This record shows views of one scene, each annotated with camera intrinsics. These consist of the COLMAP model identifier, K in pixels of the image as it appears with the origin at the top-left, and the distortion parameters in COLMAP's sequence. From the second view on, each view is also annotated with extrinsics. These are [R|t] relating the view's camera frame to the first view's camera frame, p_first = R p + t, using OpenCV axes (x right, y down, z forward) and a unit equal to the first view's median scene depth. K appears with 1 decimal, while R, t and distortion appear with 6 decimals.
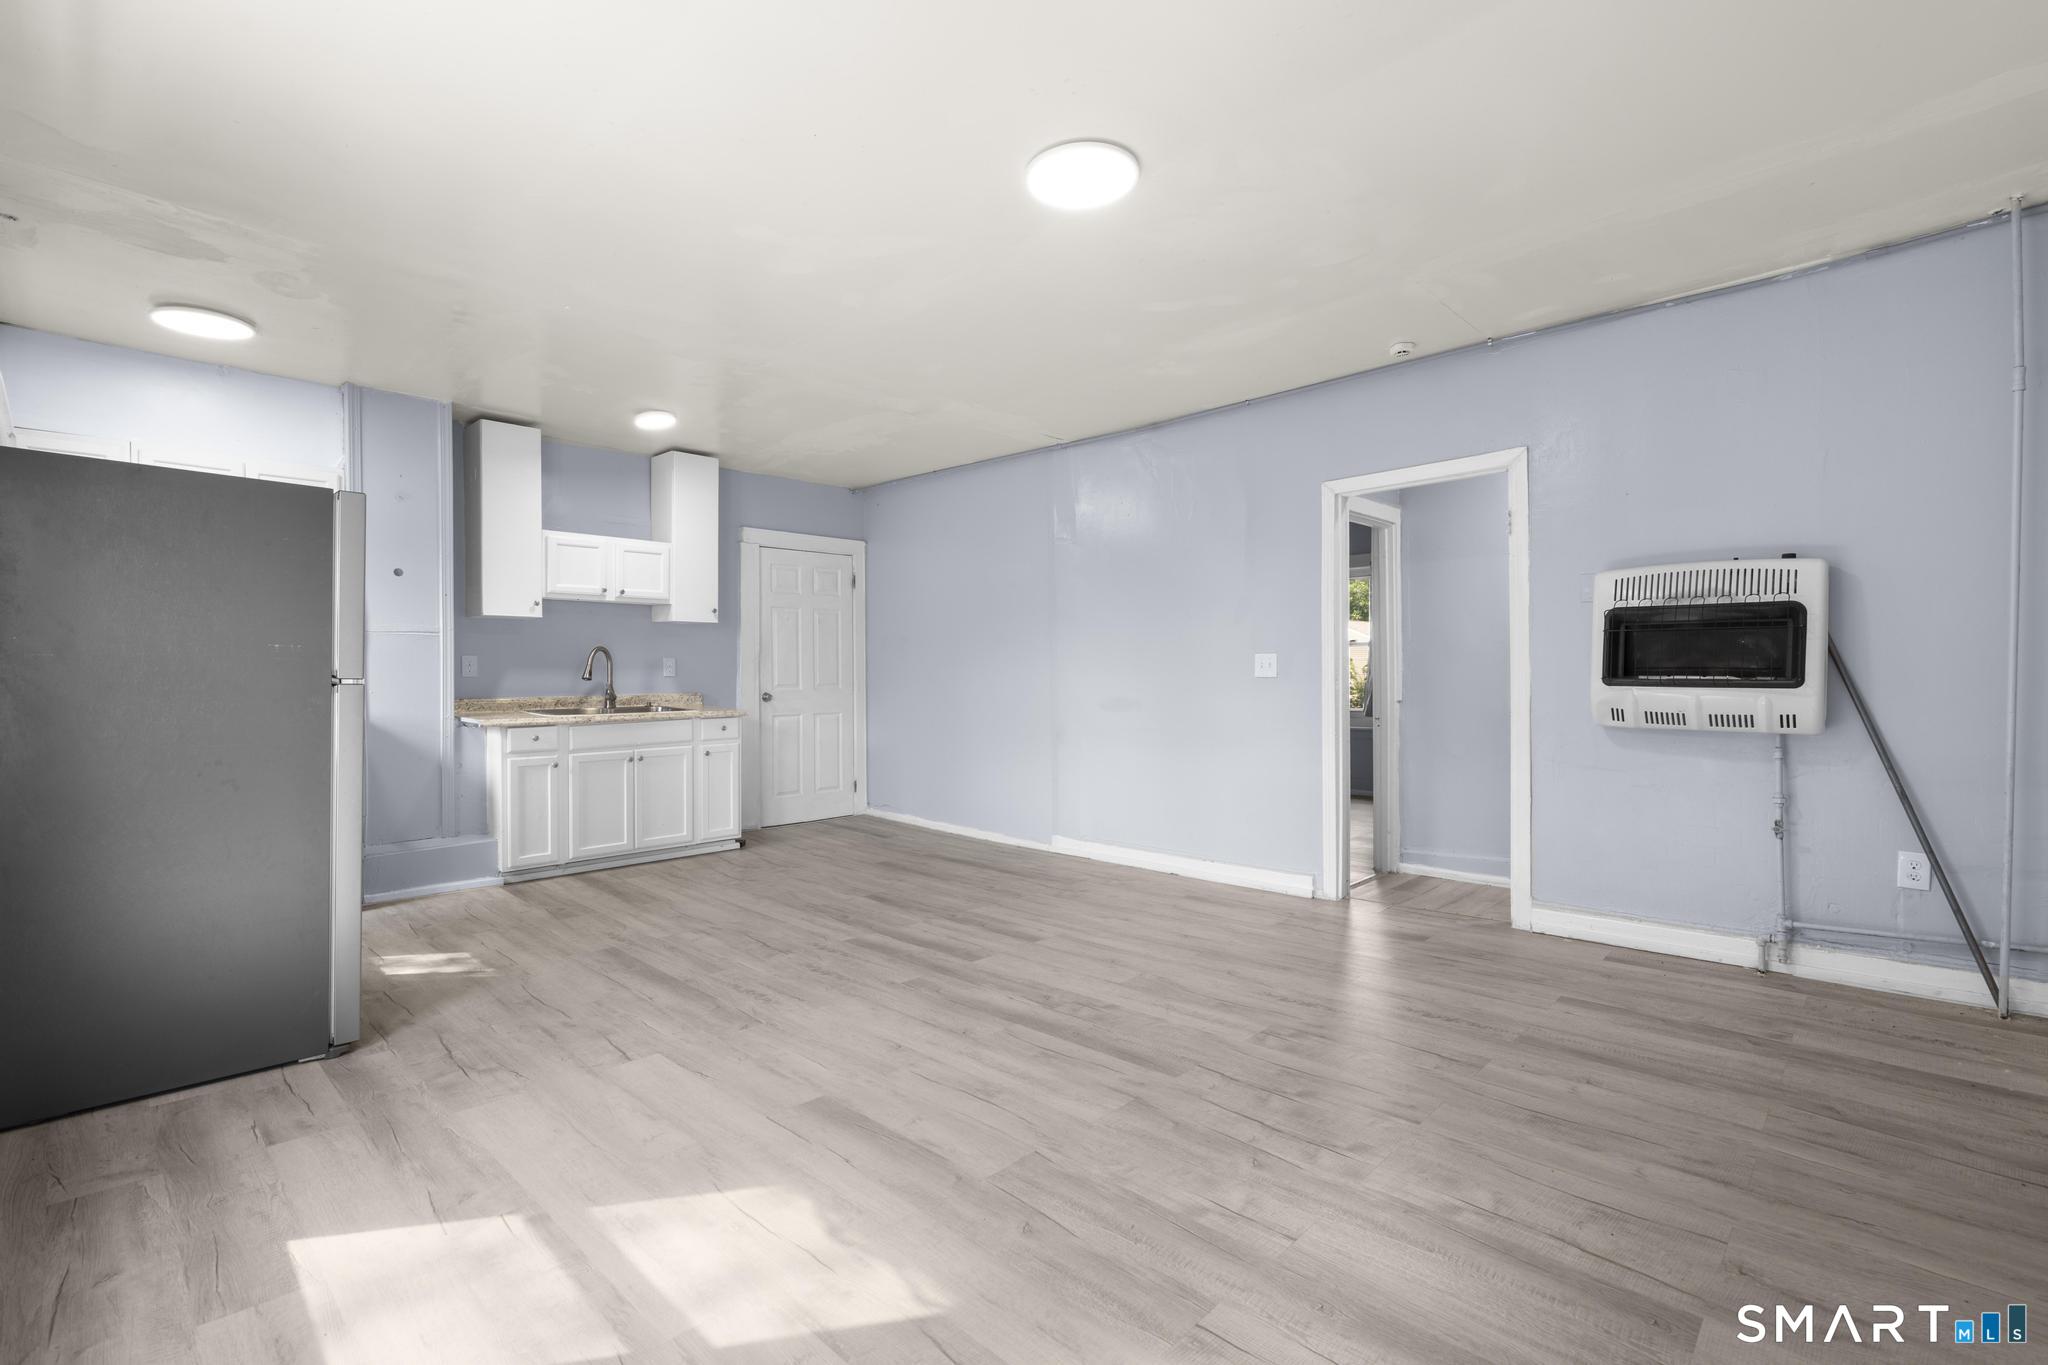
lens RADIAL K [[915.5, 0, 1034.1], [0, 915.5, 682.9], [0, 0, 1]] dist [-0.010856, 0.004380]
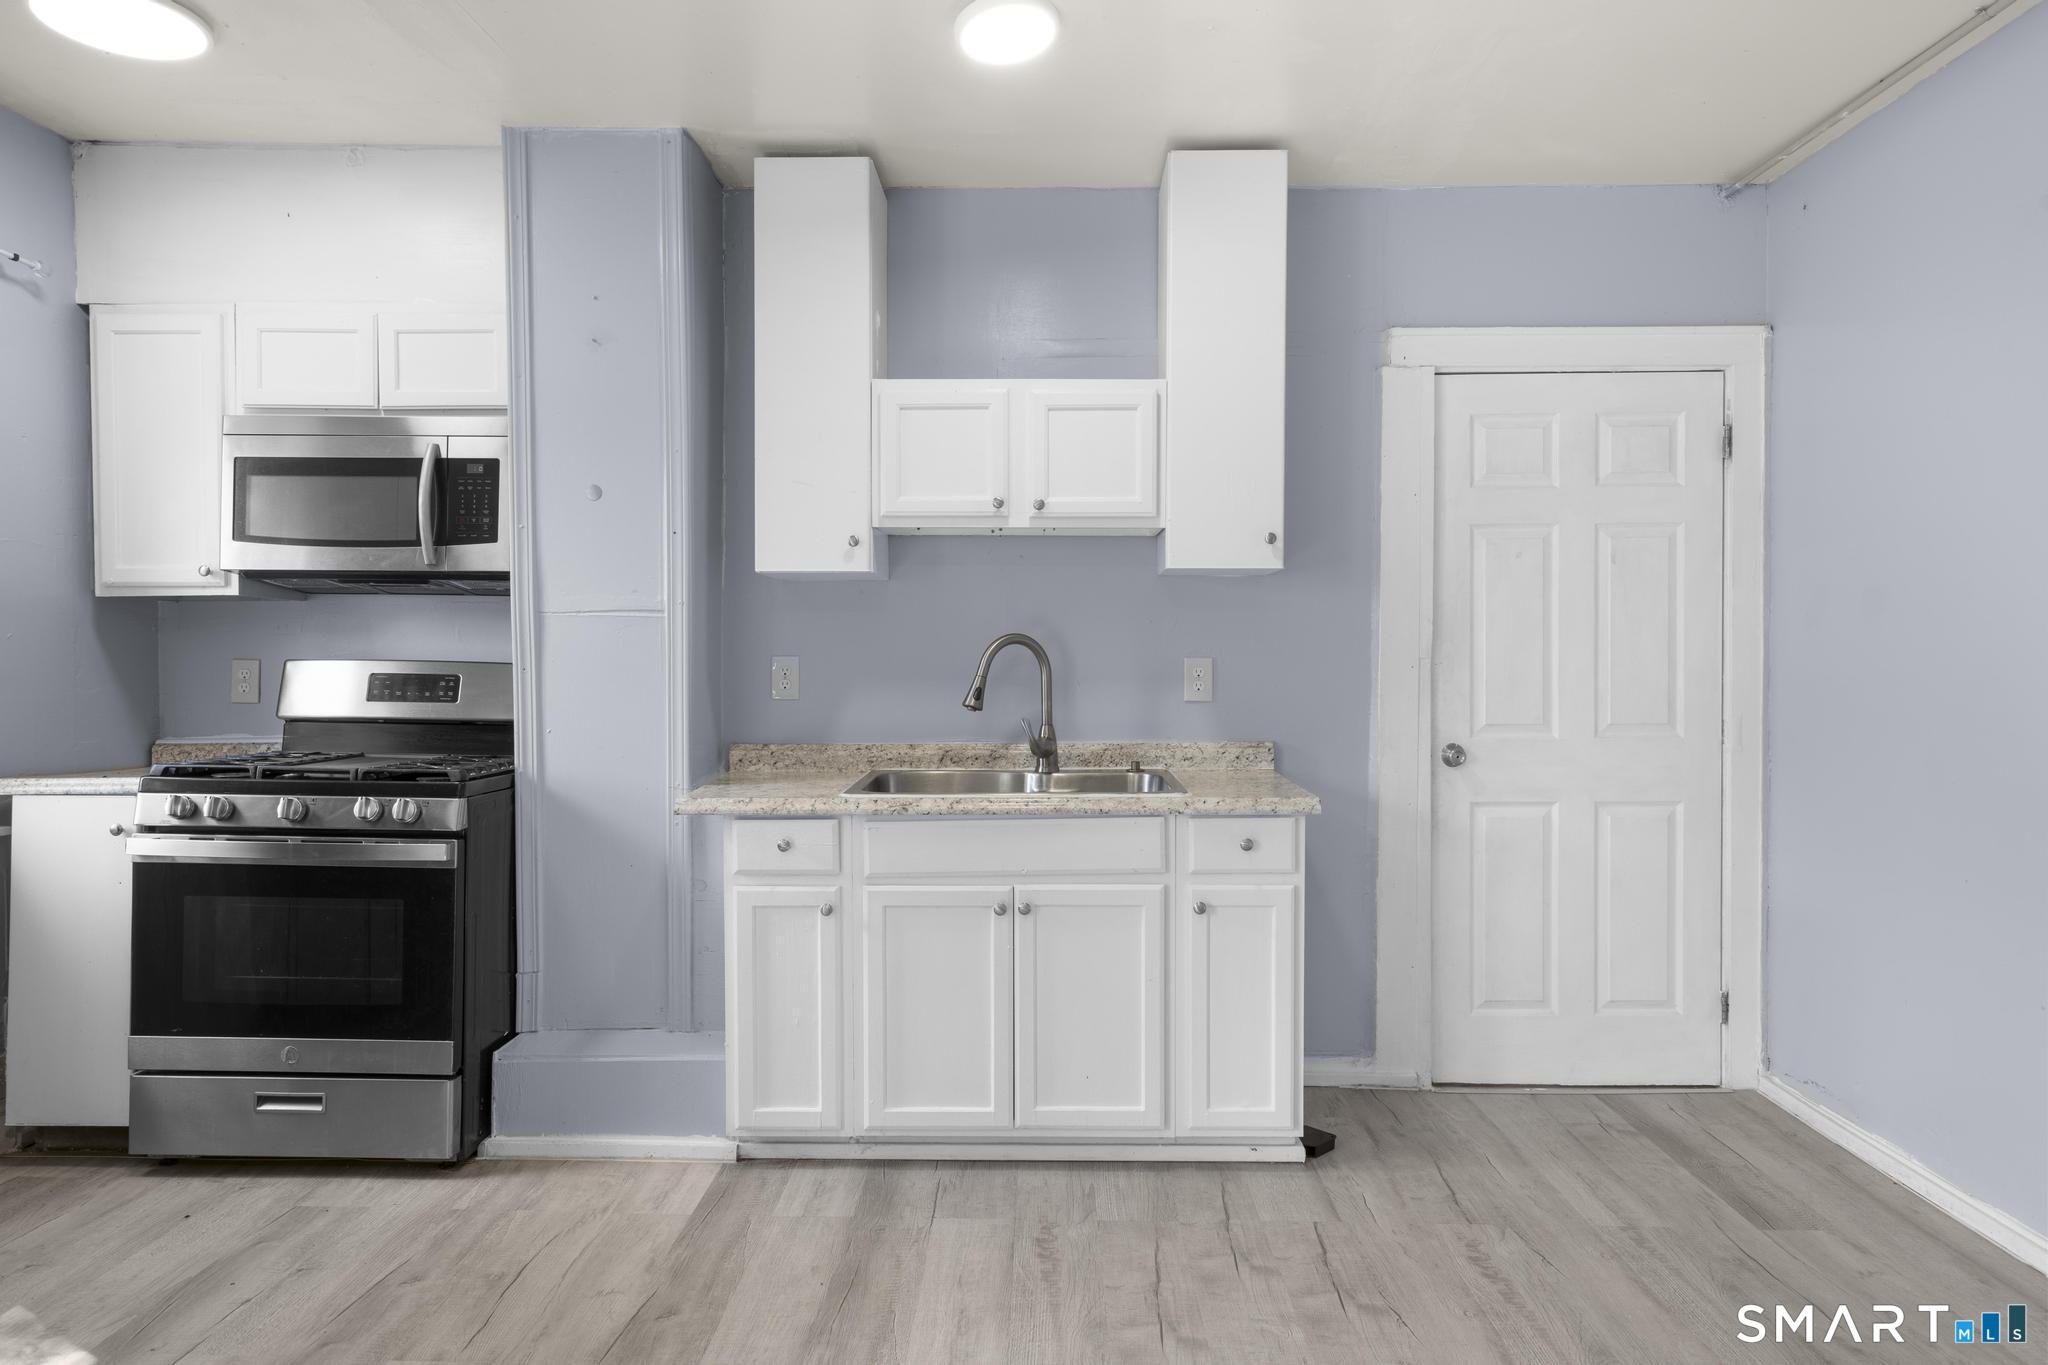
lens RADIAL K [[1298.5, 0, 1031.8], [0, 1298.5, 689.0], [0, 0, 1]] dist [0.008994, 0.000911]
pose [[0.680941, 0.012284, -0.732235, -0.009695], [-0.011138, 0.999917, 0.006418, -0.019762], [0.732254, 0.003786, 0.681022, 0.663278]]
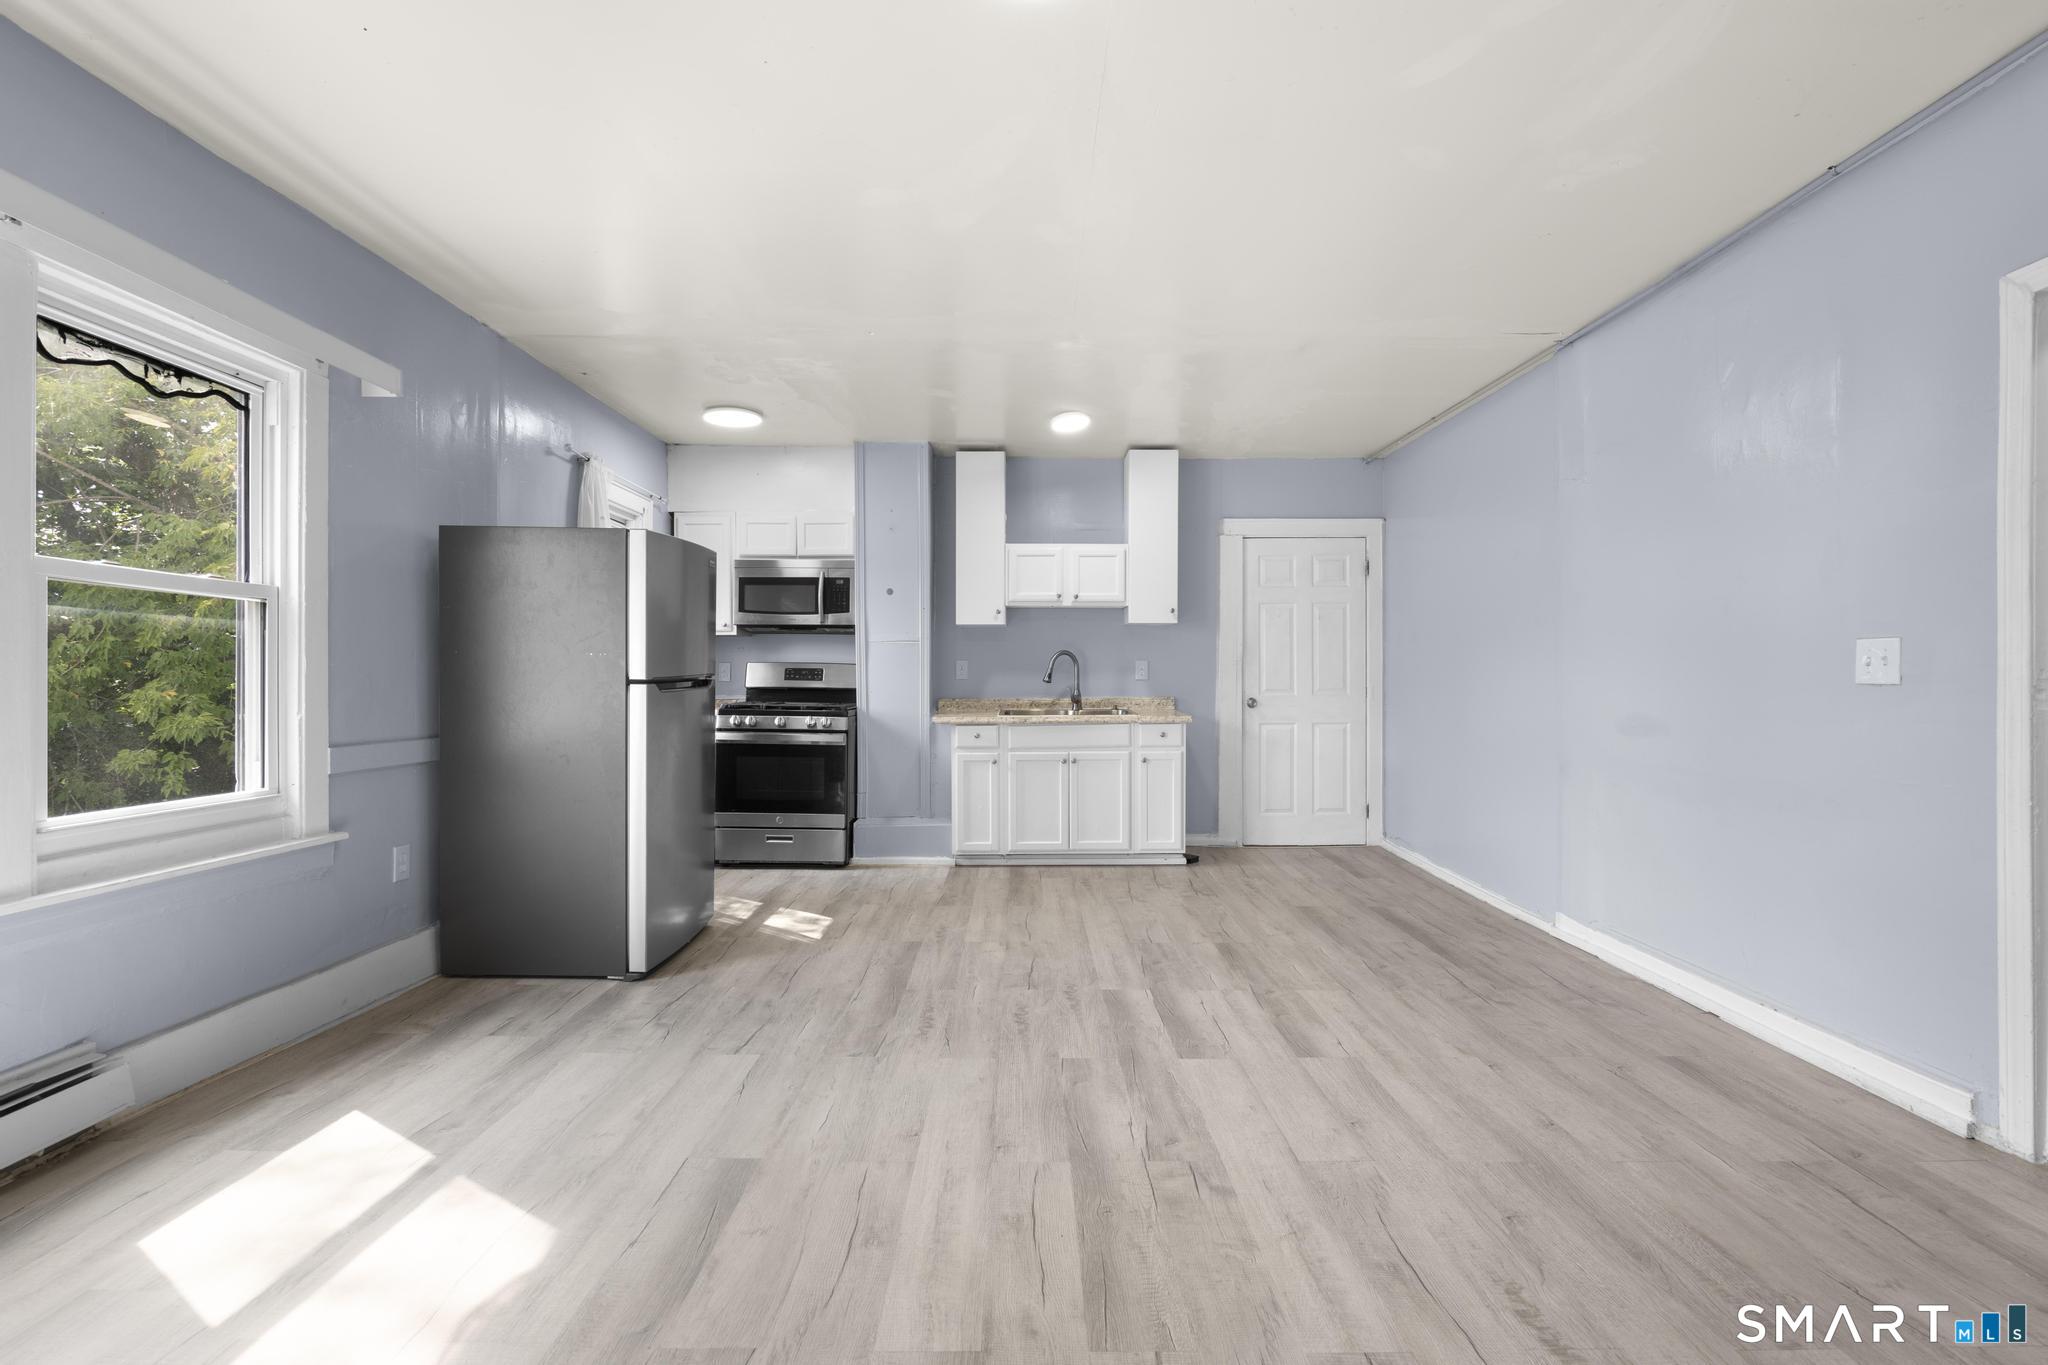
lens RADIAL K [[915.5, 0, 1034.1], [0, 915.5, 682.9], [0, 0, 1]] dist [-0.010856, 0.004380]
pose [[0.696558, 0.005286, -0.717481, 0.285677], [-0.008946, 0.999959, -0.001318, -0.001592], [0.717445, 0.007337, 0.696577, 0.287282]]
